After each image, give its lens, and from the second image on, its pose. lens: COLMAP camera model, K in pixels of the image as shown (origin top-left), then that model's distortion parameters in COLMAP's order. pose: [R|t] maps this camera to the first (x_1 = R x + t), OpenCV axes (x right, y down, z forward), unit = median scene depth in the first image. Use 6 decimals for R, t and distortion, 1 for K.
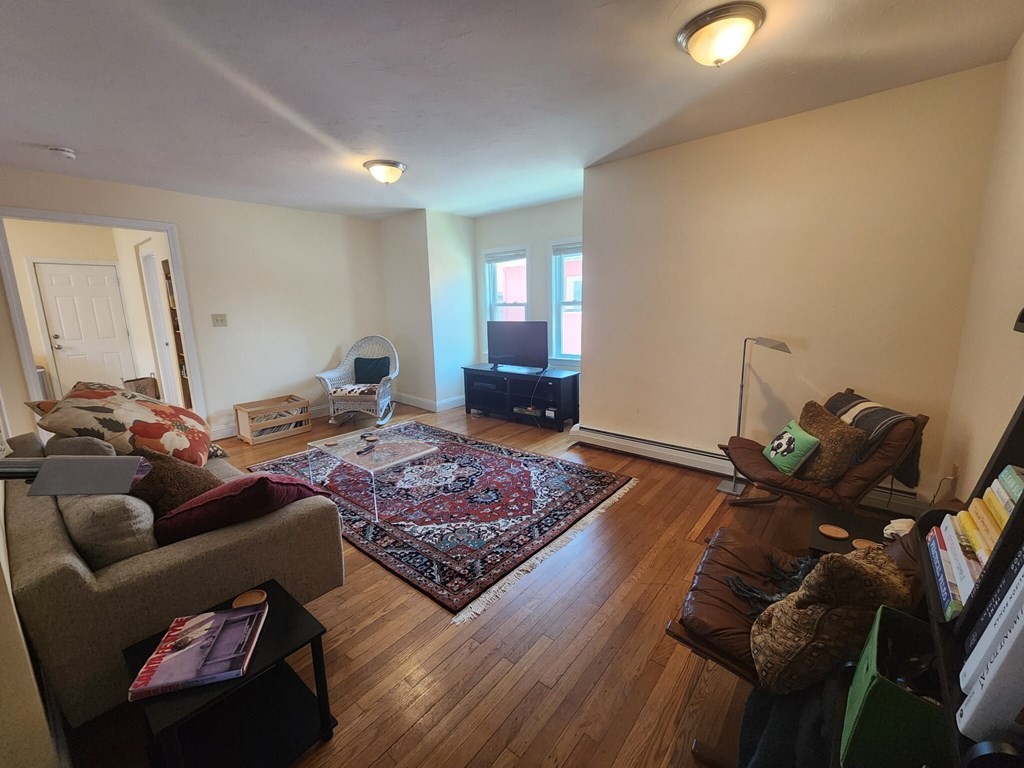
lens RADIAL K [[421.4, 0, 514.7], [0, 421.4, 381.6], [0, 0, 1]] dist [0.004914, -0.002327]
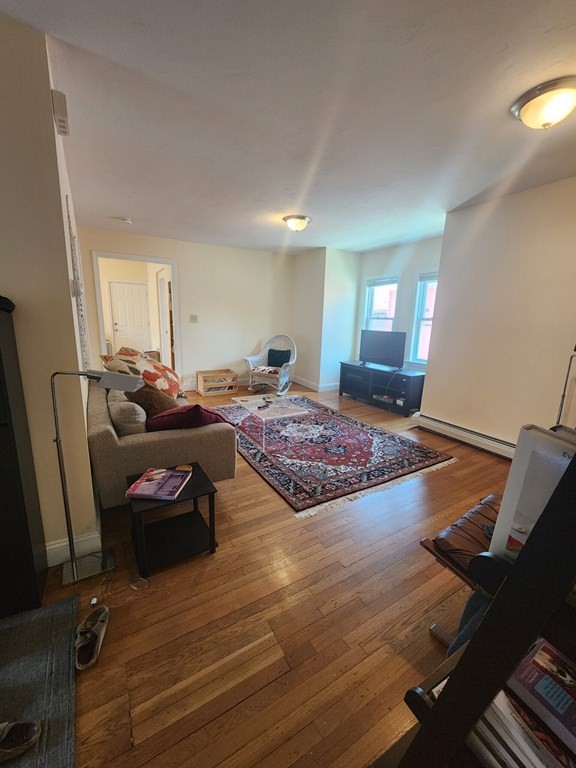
lens RADIAL K [[316.0, 0, 288.4], [0, 316.0, 384.2], [0, 0, 1]] dist [0.004914, -0.002327]
pose [[0.942820, 0.114717, -0.312938, 0.080774], [-0.106656, 0.993374, 0.042818, 0.019709], [0.315776, -0.006993, 0.948808, -0.066822]]
